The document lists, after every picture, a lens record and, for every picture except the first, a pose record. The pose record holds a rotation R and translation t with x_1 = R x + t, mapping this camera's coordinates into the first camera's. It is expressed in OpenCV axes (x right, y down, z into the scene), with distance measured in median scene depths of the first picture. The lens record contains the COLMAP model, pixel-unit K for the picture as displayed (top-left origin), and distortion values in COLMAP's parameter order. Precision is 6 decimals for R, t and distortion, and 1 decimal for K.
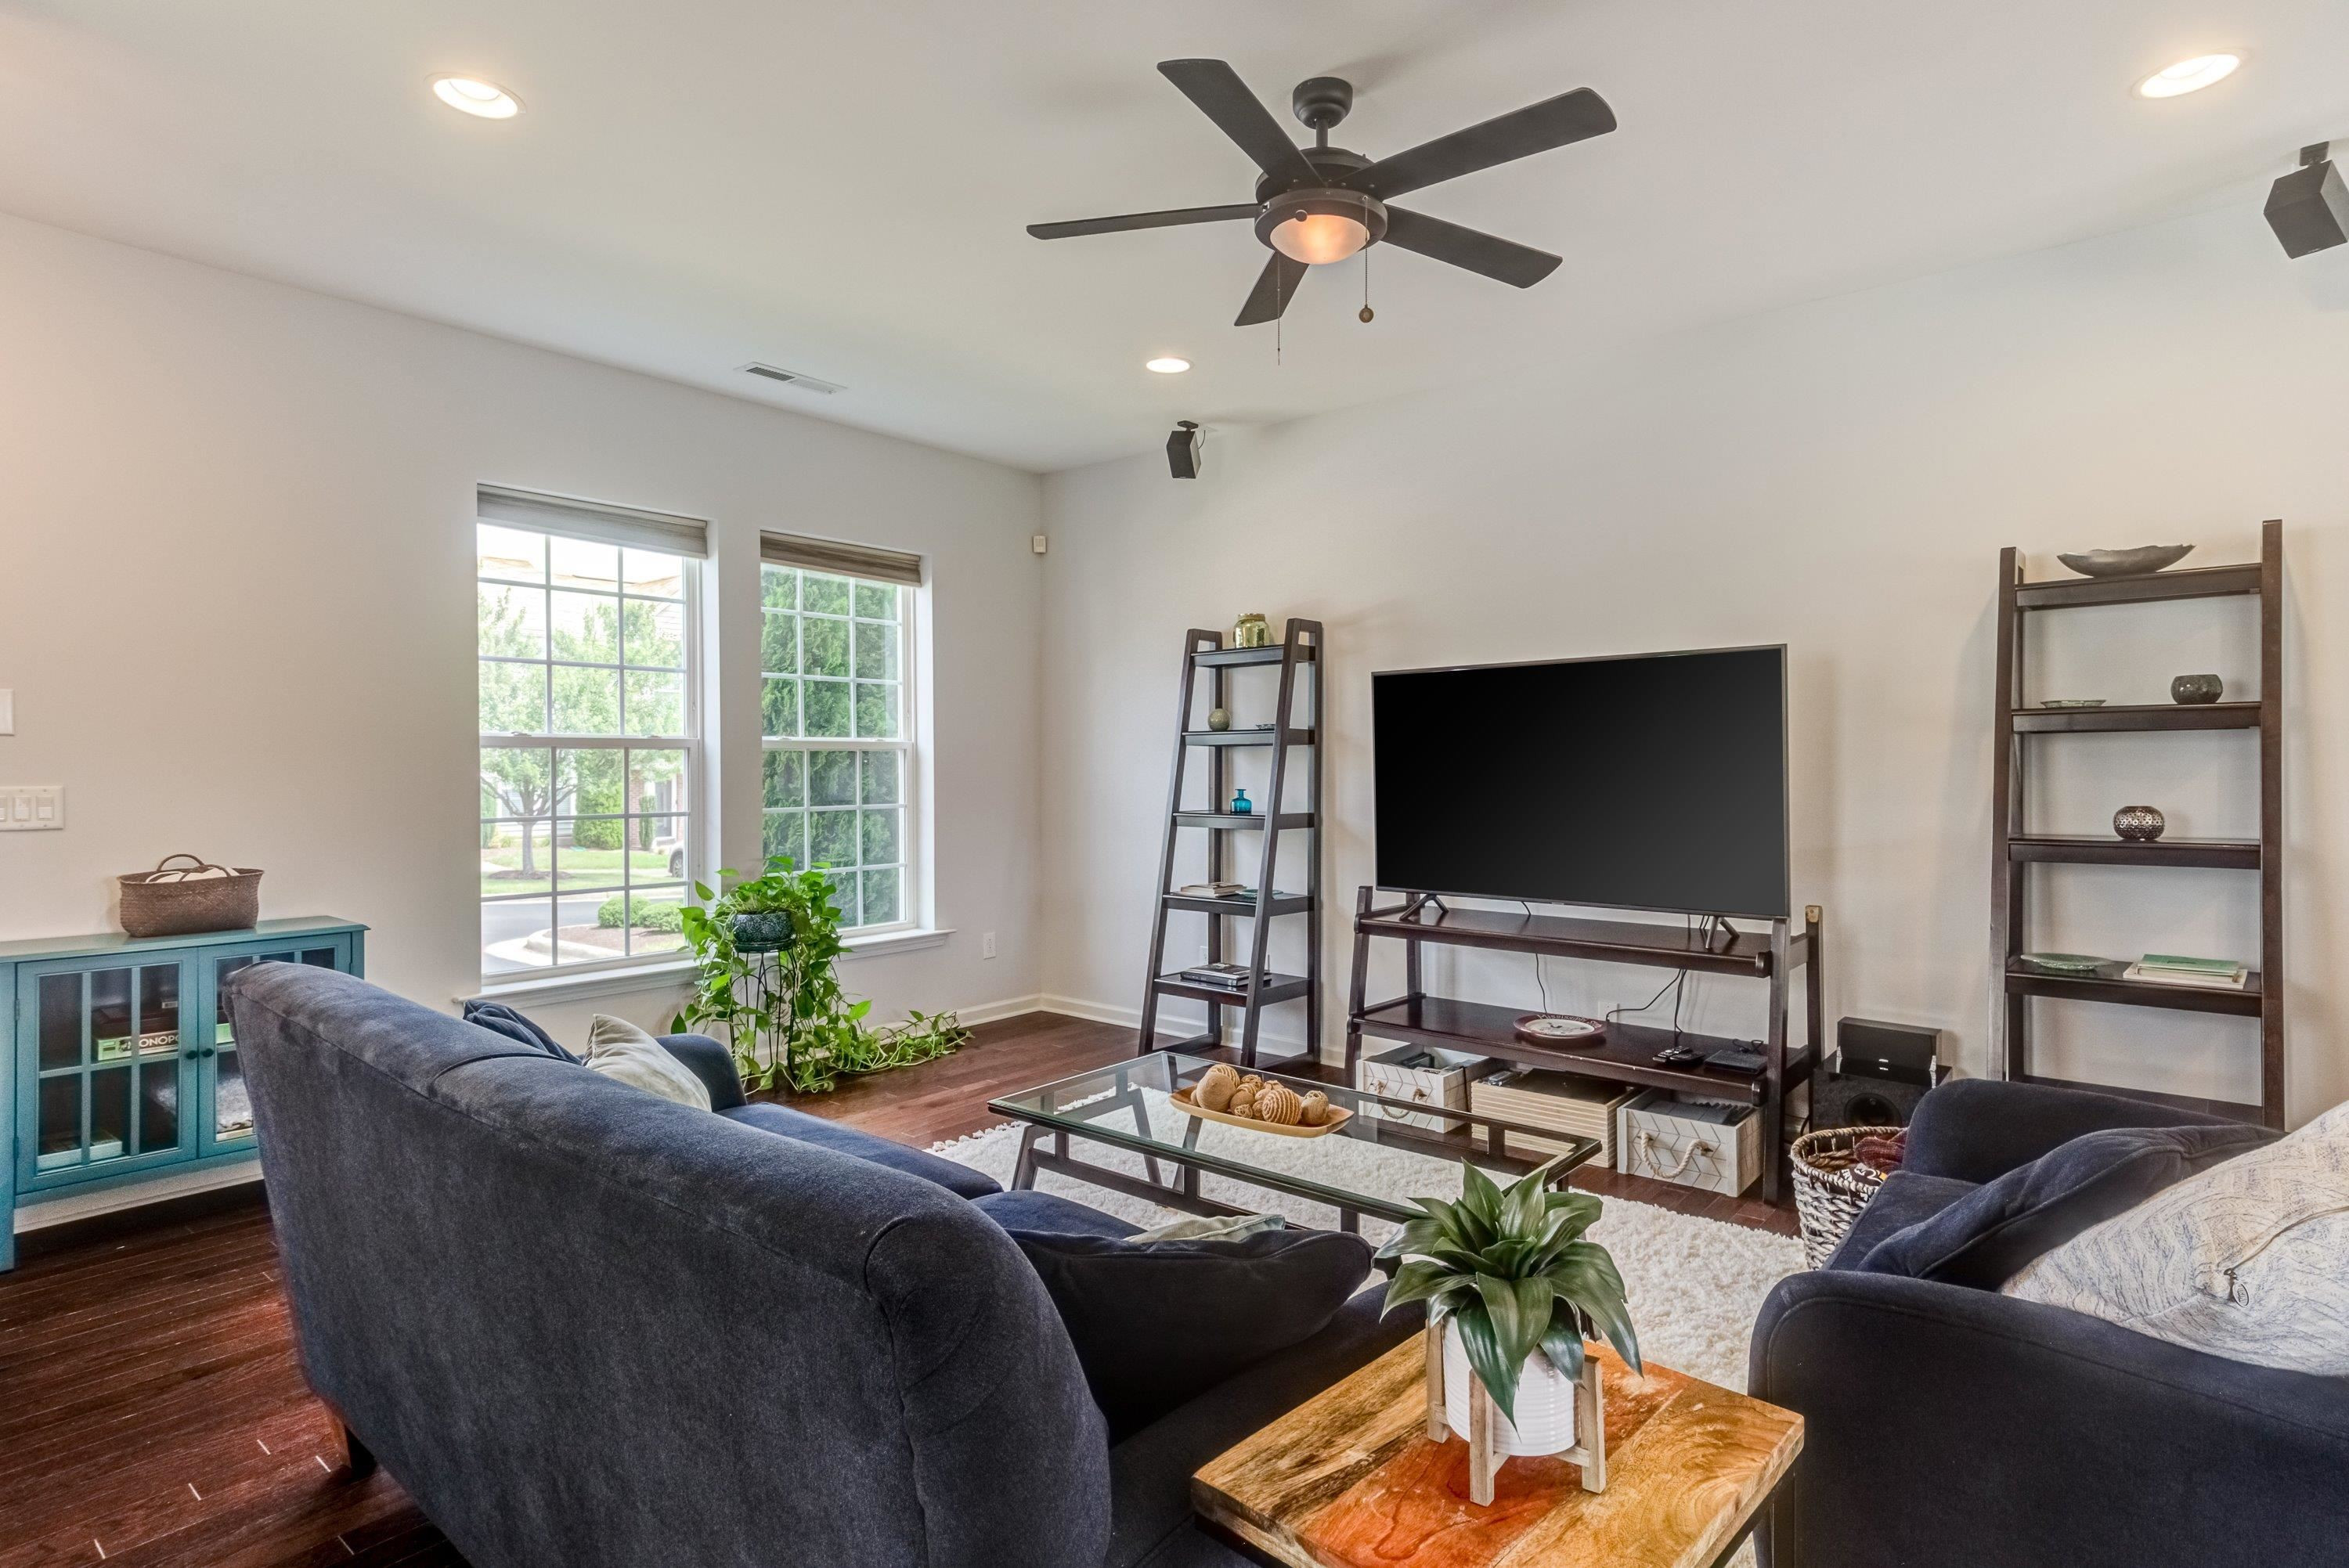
lens RADIAL K [[1218.6, 0, 1180.3], [0, 1218.6, 782.2], [0, 0, 1]] dist [0.026718, -0.000717]
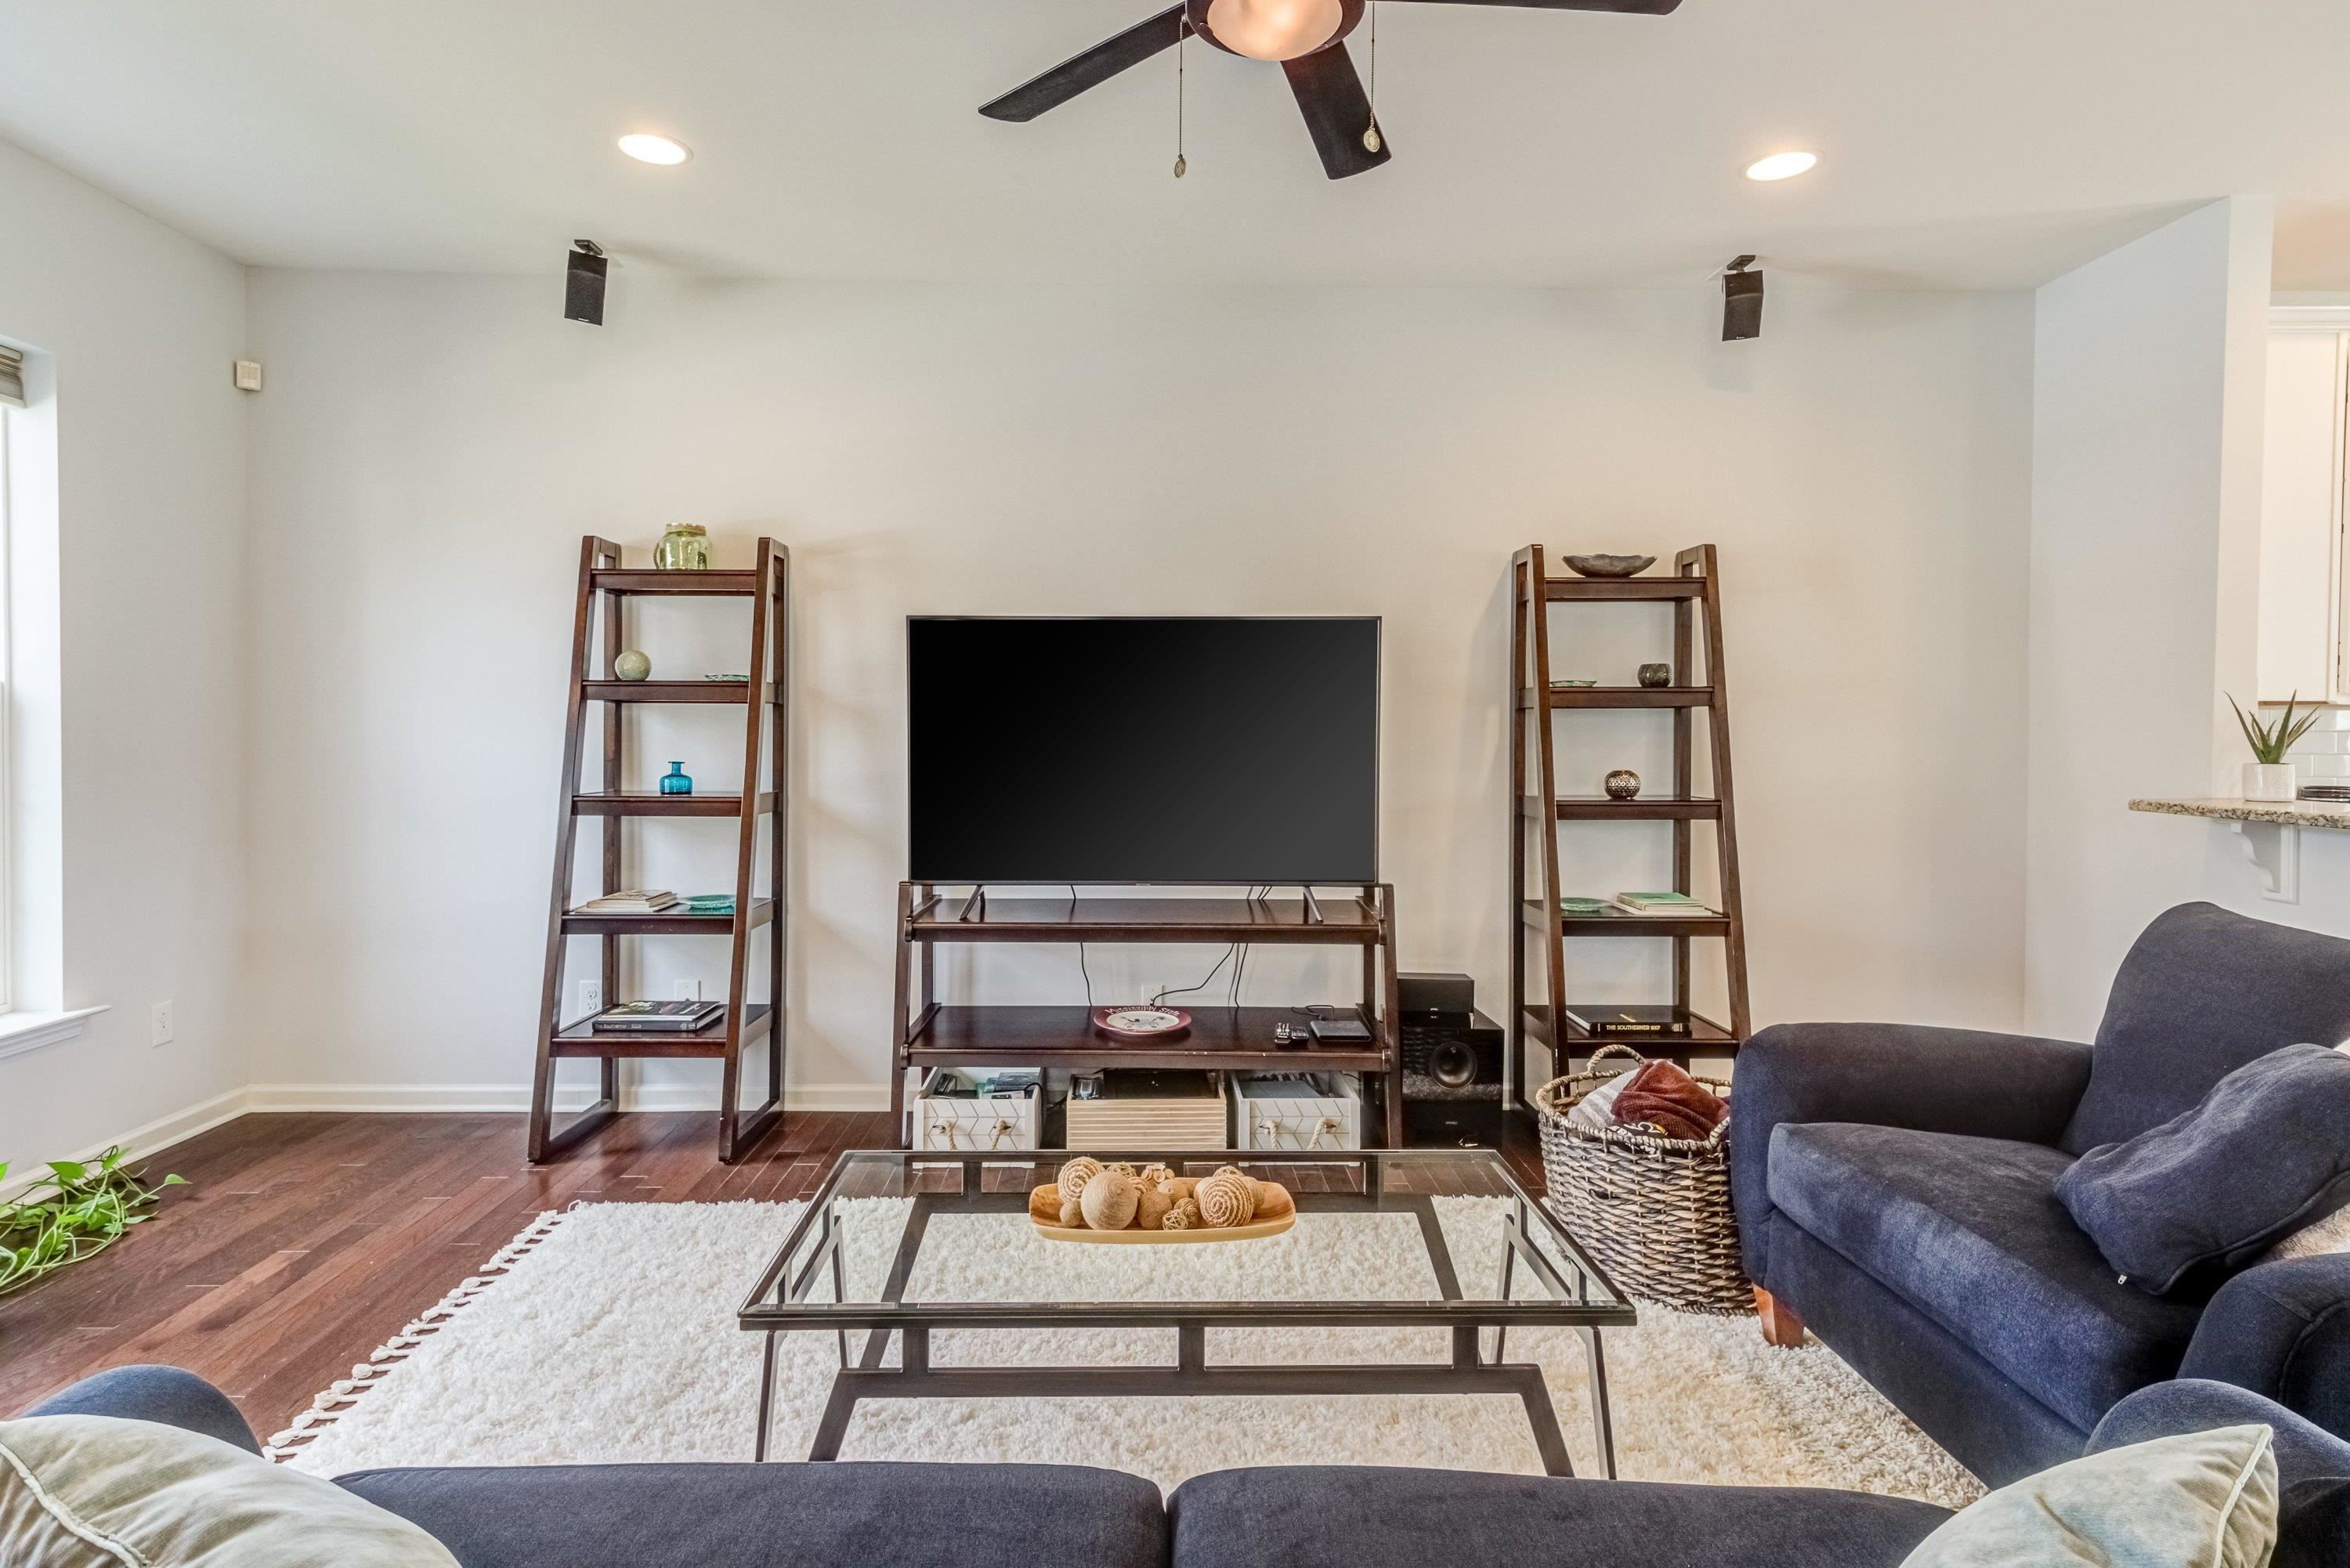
lens RADIAL K [[1232.7, 0, 1173.6], [0, 1232.7, 751.6], [0, 0, 1]] dist [0.022432, -0.000583]
pose [[0.752885, -0.005883, 0.658125, -0.257101], [0.001160, 0.999970, 0.007611, -0.006237], [-0.658151, -0.004967, 0.752870, 0.278551]]
